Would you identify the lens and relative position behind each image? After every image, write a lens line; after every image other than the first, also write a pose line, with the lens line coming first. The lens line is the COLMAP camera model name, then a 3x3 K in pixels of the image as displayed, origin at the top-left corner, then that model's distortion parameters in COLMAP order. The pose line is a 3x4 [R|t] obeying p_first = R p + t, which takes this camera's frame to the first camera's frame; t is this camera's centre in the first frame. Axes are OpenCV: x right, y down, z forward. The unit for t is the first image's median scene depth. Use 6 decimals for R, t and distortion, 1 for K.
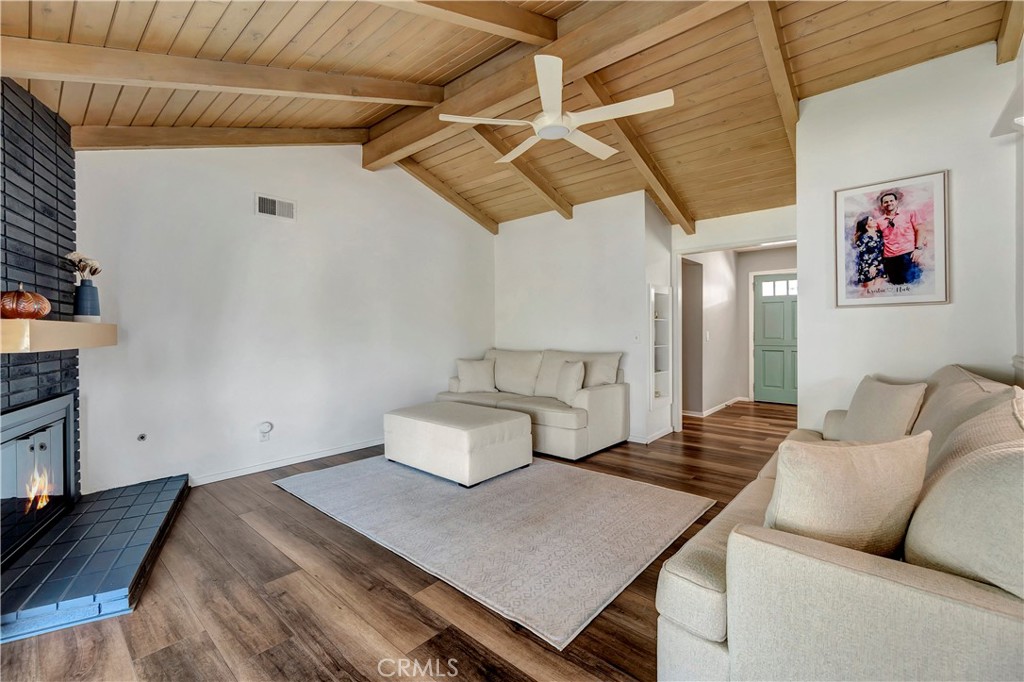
lens RADIAL K [[439.4, 0, 502.0], [0, 439.4, 333.9], [0, 0, 1]] dist [-0.000241, 0.000071]
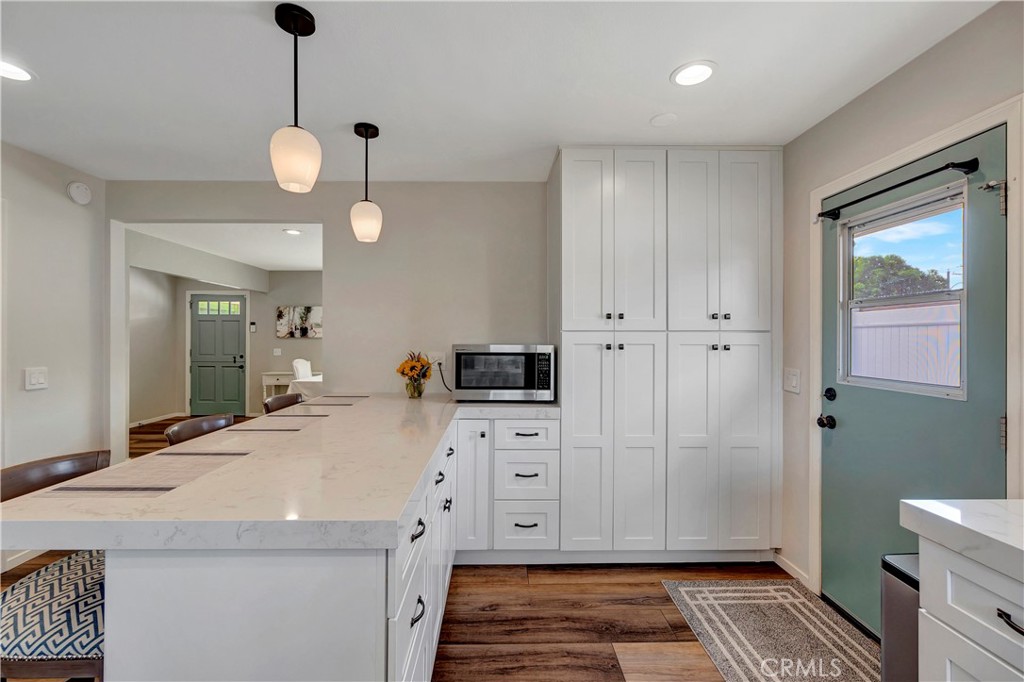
lens RADIAL K [[437.9, 0, 505.9], [0, 437.9, 336.7], [0, 0, 1]] dist [-0.003385, 0.000191]
pose [[0.732814, 0.006768, 0.680395, 1.011861], [0.000157, 0.999949, -0.010116, -0.052837], [-0.680429, 0.007520, 0.732776, -0.628864]]
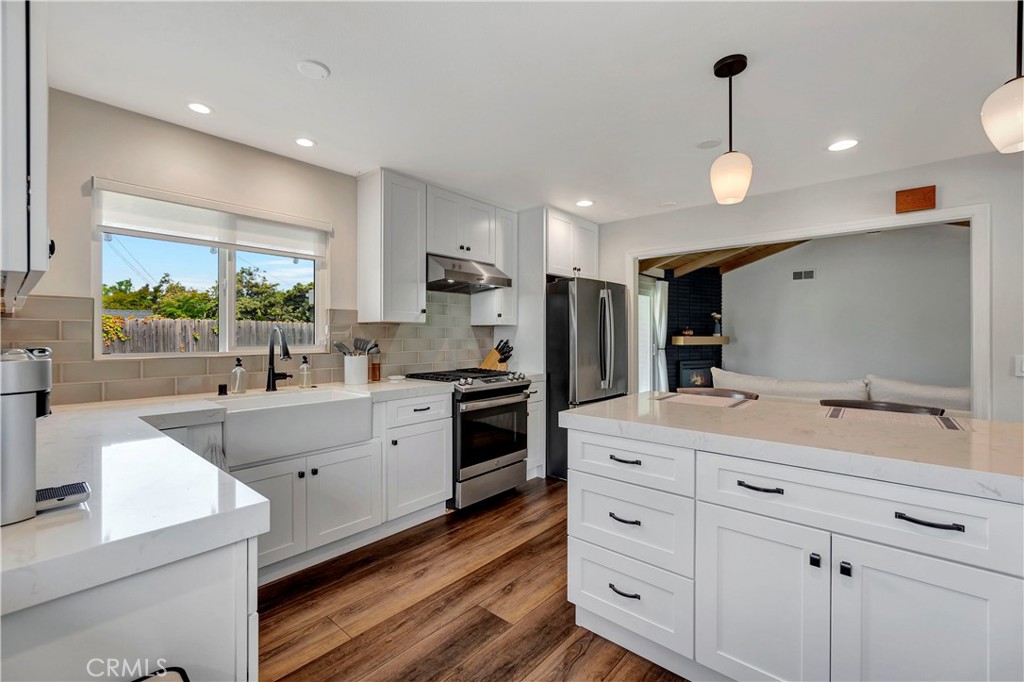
lens RADIAL K [[437.9, 0, 505.9], [0, 437.9, 336.7], [0, 0, 1]] dist [-0.003385, 0.000191]
pose [[0.011973, 0.009923, -0.999879, 1.824160], [-0.007361, 0.999925, 0.009836, -0.037177], [0.999901, 0.007243, 0.012045, -0.418913]]
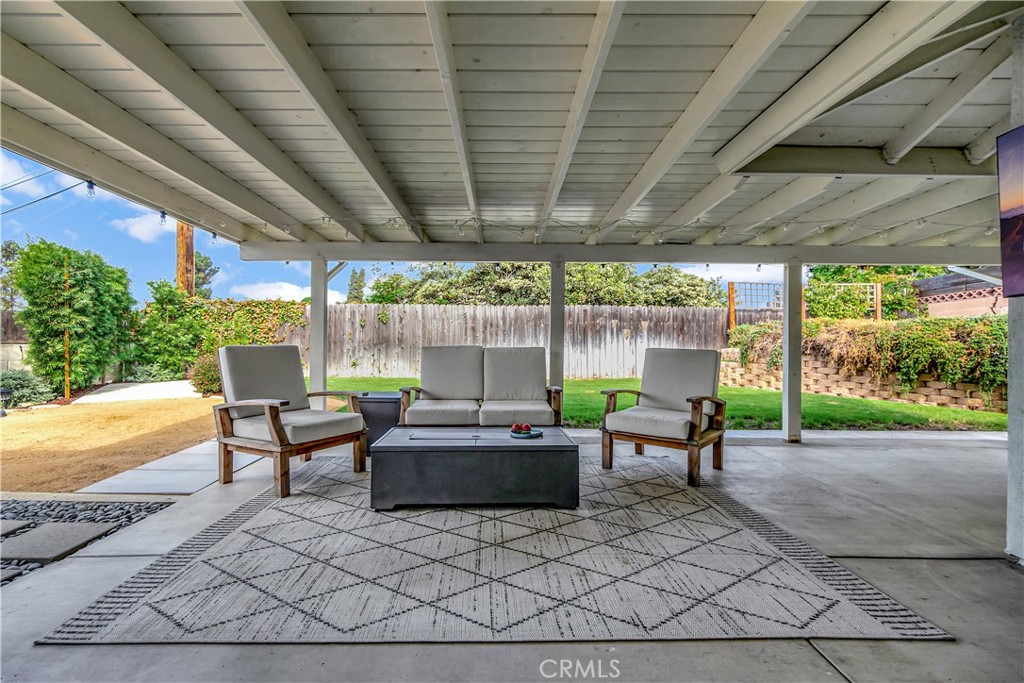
lens RADIAL K [[446.9, 0, 504.0], [0, 446.9, 332.9], [0, 0, 1]] dist [0.002007, 0.000473]
pose [[-0.741470, -0.005529, -0.670963, -0.466236], [-0.009738, 0.999949, 0.002521, 0.082127], [0.670915, 0.008403, -0.741487, 0.339836]]
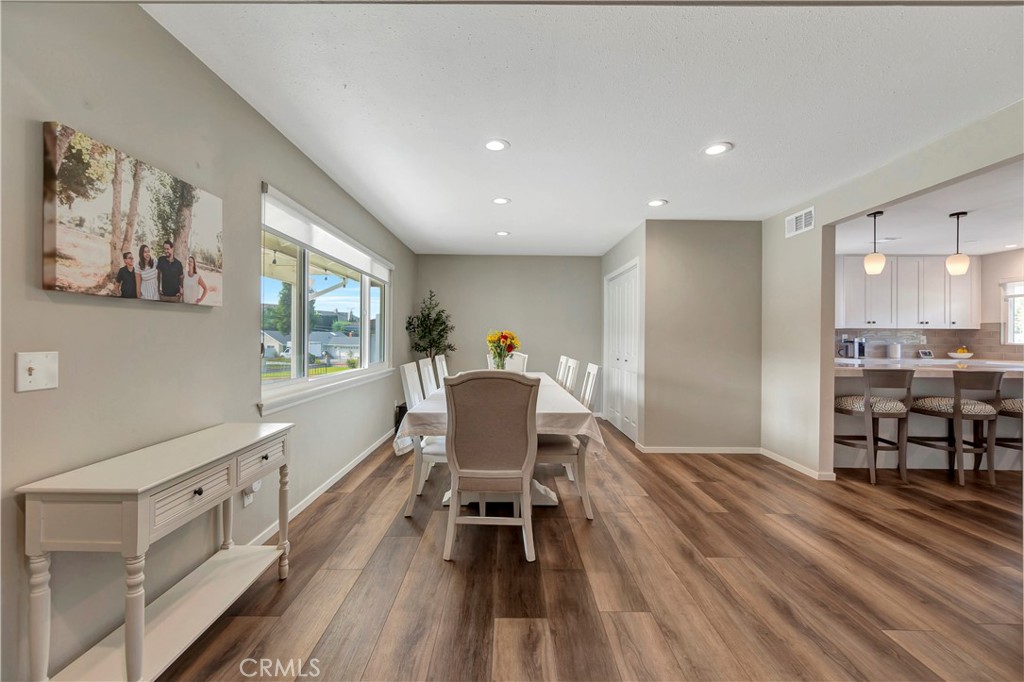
lens RADIAL K [[436.5, 0, 505.9], [0, 436.5, 337.1], [0, 0, 1]] dist [-0.001371, 0.000724]
pose [[-0.668982, 0.001924, 0.743276, 1.105063], [0.001757, 0.999998, -0.001008, -0.024585], [-0.743276, 0.000632, -0.668984, 2.022788]]
